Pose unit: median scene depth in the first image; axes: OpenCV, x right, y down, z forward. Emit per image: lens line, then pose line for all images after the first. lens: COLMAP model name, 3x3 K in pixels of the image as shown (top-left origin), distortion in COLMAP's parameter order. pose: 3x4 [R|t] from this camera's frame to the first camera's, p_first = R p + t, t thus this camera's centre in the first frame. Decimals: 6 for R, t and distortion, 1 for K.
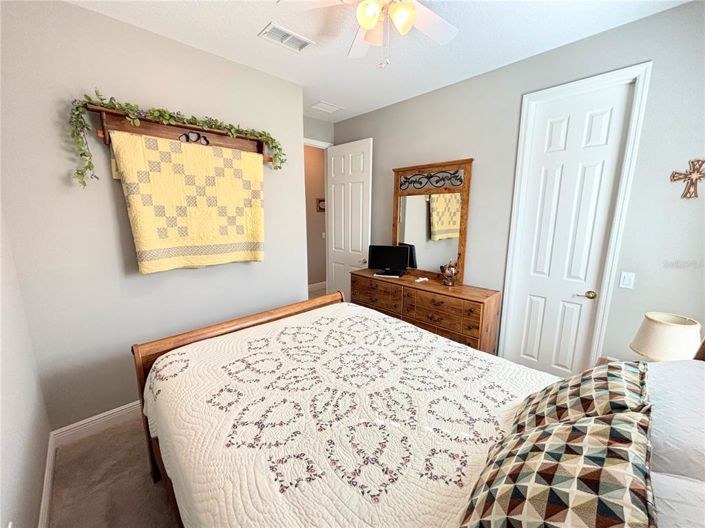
lens RADIAL K [[284.7, 0, 351.8], [0, 284.7, 260.8], [0, 0, 1]] dist [0.001582, -0.000339]
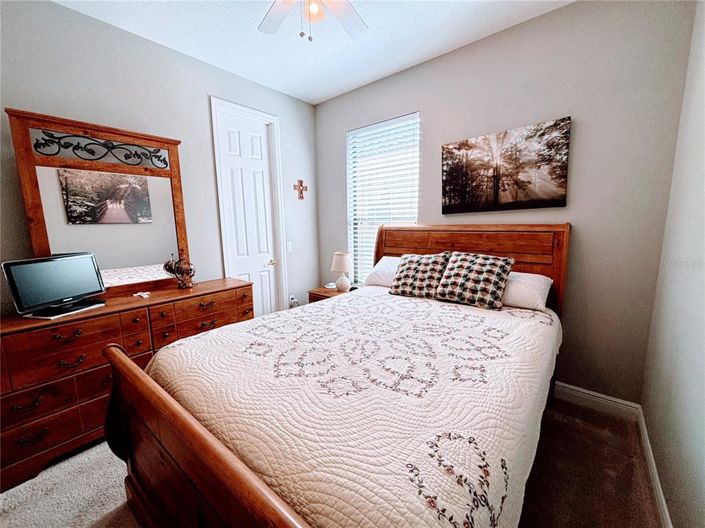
lens RADIAL K [[284.7, 0, 350.7], [0, 284.7, 263.6], [0, 0, 1]] dist [0.001582, -0.000339]
pose [[-0.118176, -0.143284, 0.982601, -0.802568], [0.185167, 0.968998, 0.163571, -0.047559], [-0.975576, 0.201275, -0.087981, 0.893818]]
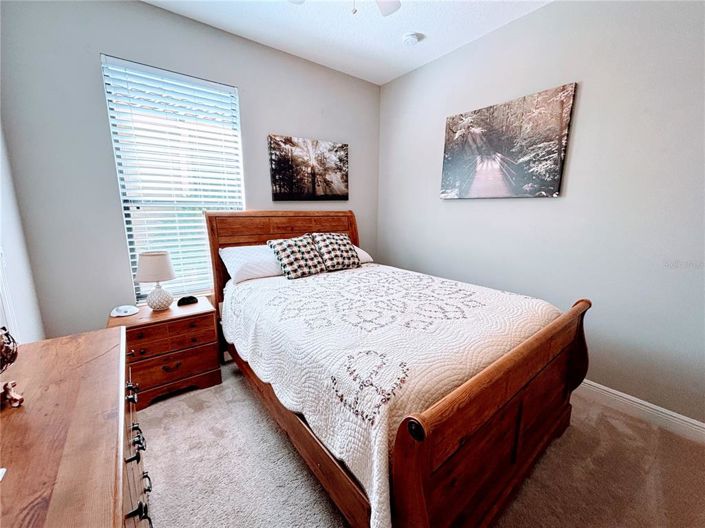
lens RADIAL K [[284.7, 0, 349.8], [0, 284.7, 268.5], [0, 0, 1]] dist [0.001582, -0.000339]
pose [[-0.994326, -0.022995, 0.103858, -0.000291], [0.016305, 0.931869, 0.362428, -0.176183], [-0.105117, 0.362065, -0.926207, 1.757085]]
